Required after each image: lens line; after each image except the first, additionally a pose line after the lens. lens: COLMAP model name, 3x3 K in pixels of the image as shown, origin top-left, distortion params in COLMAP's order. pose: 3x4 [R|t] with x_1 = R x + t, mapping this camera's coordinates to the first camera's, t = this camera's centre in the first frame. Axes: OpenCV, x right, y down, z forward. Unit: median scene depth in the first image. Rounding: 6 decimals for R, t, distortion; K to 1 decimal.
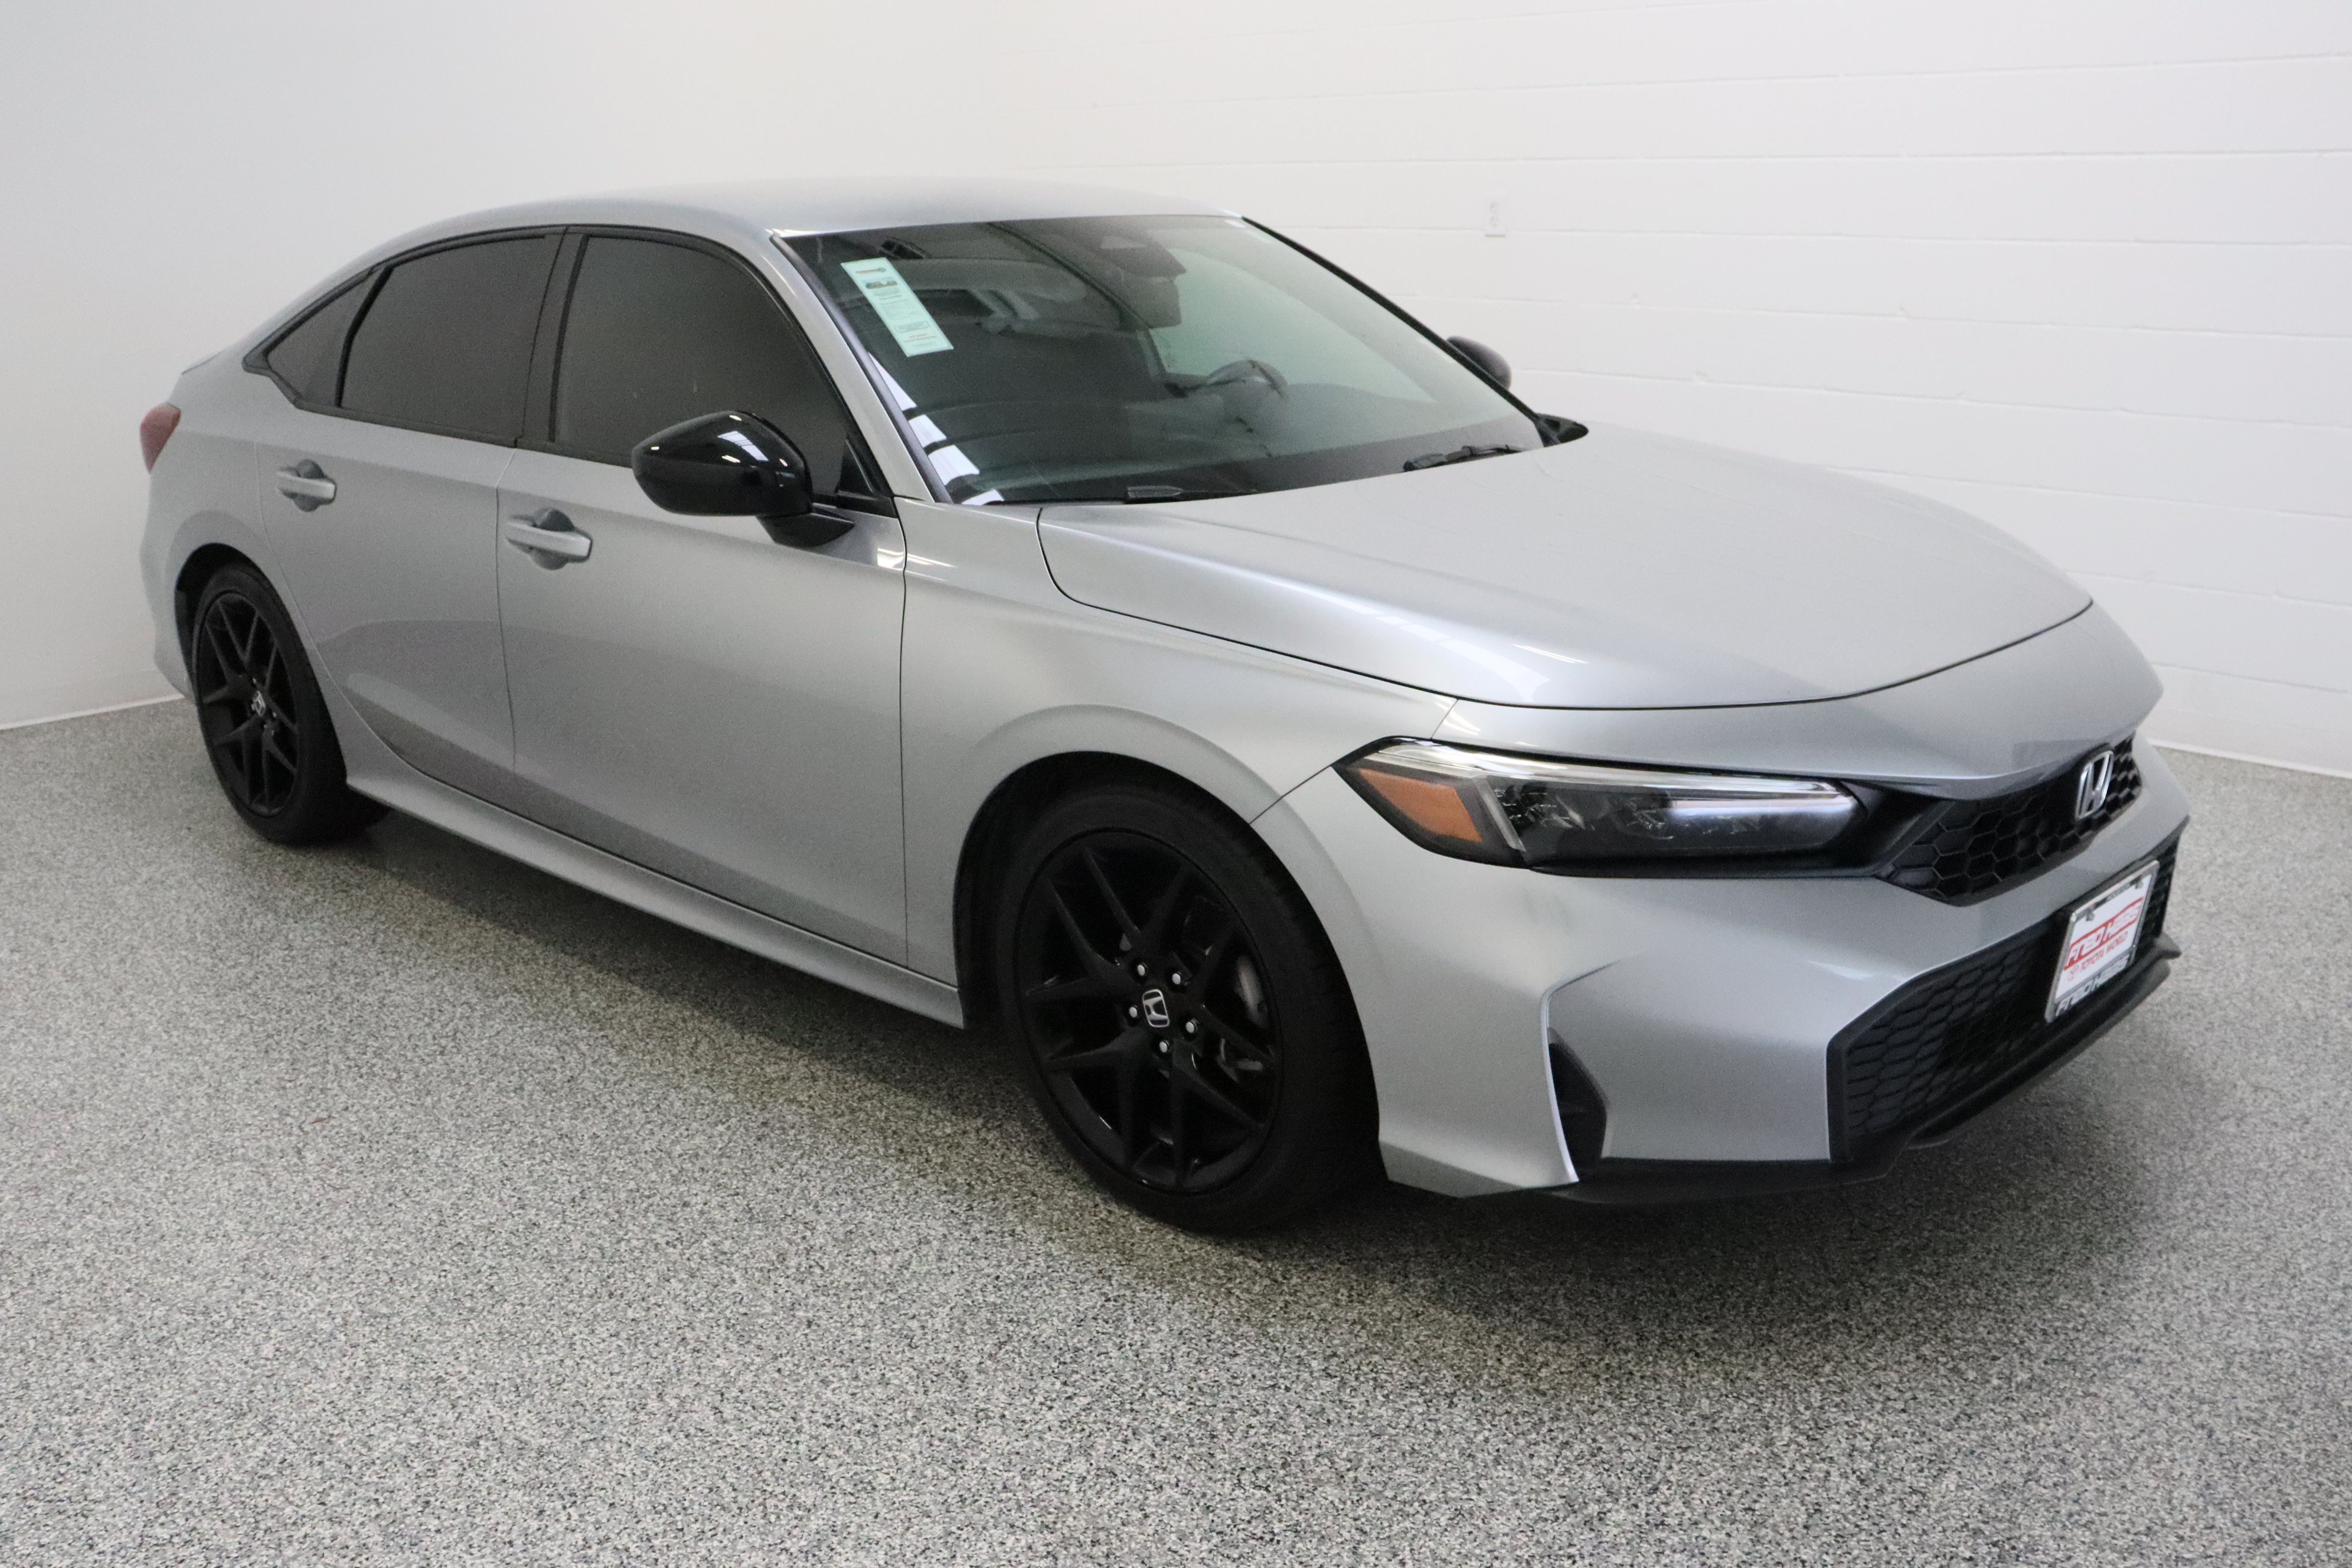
lens RADIAL K [[2299.7, 0, 1176.8], [0, 2299.7, 787.3], [0, 0, 1]] dist [-0.003992, 0.000000]
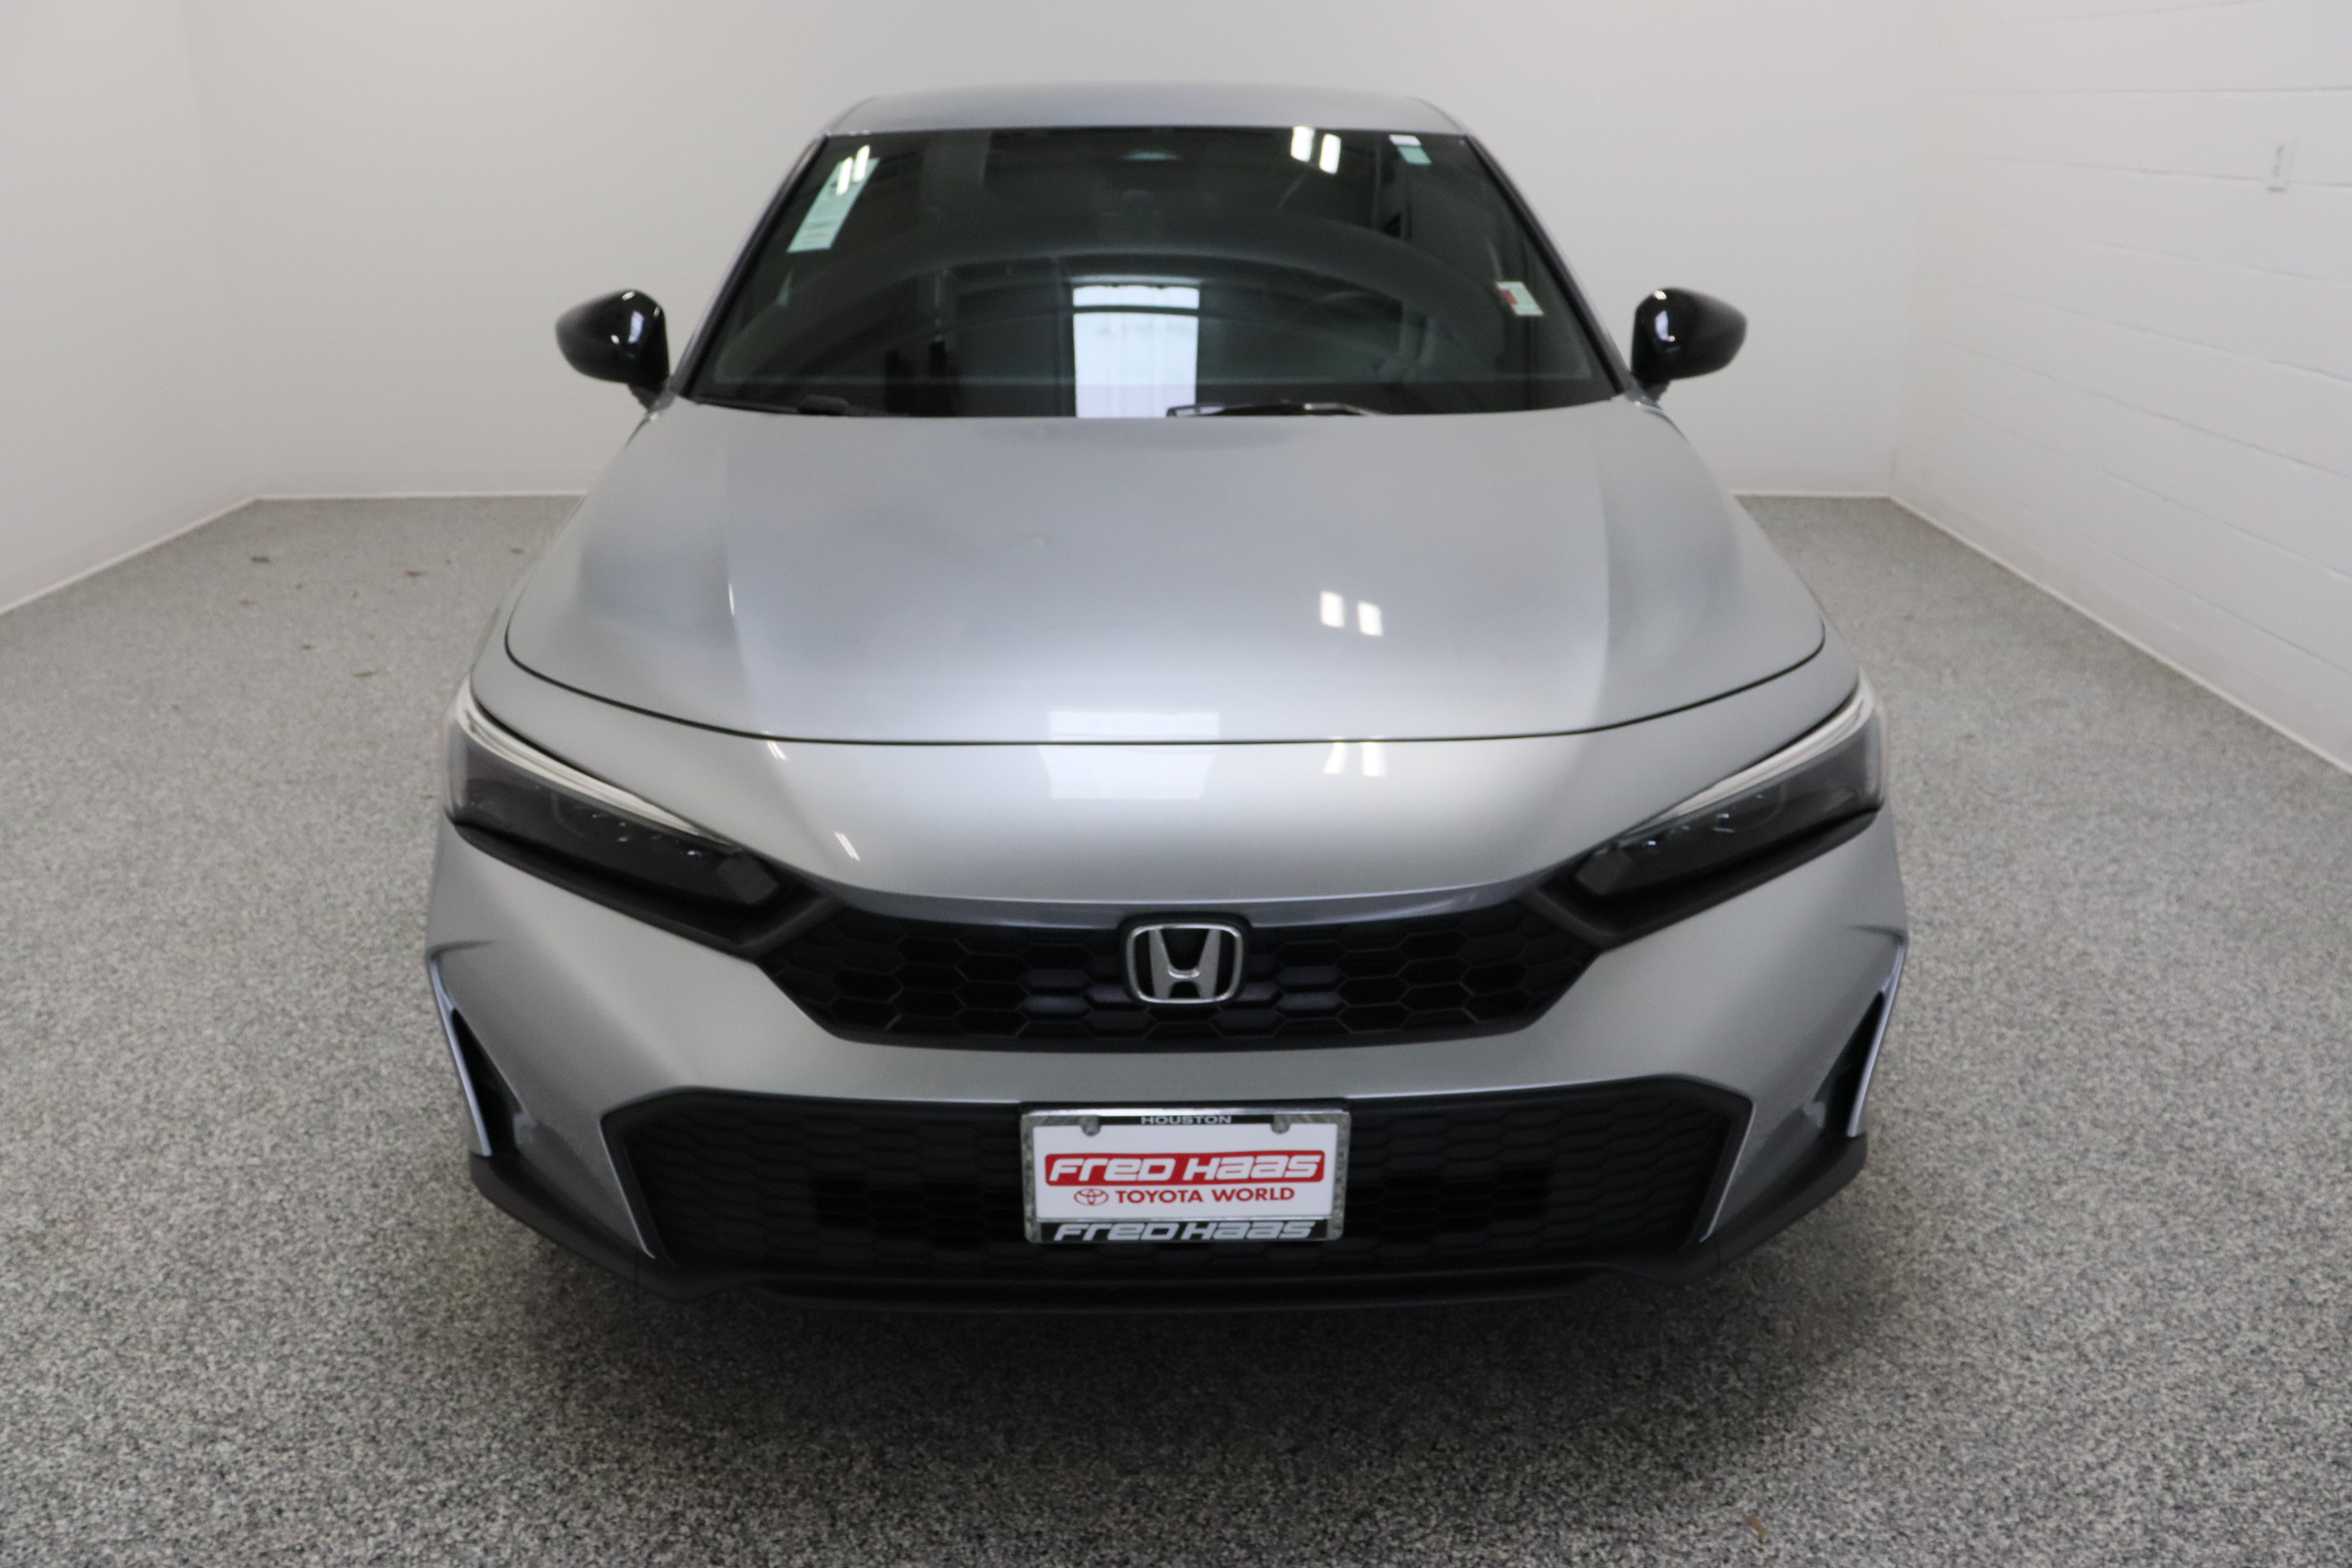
lens RADIAL K [[2012.8, 0, 1176.5], [0, 2012.8, 782.9], [0, 0, 1]] dist [-0.002031, 0.001770]
pose [[0.657742, 0.266014, -0.704707, 0.921794], [-0.214806, 0.962957, 0.163009, -0.177891], [0.721966, 0.044157, 0.690519, 0.624399]]
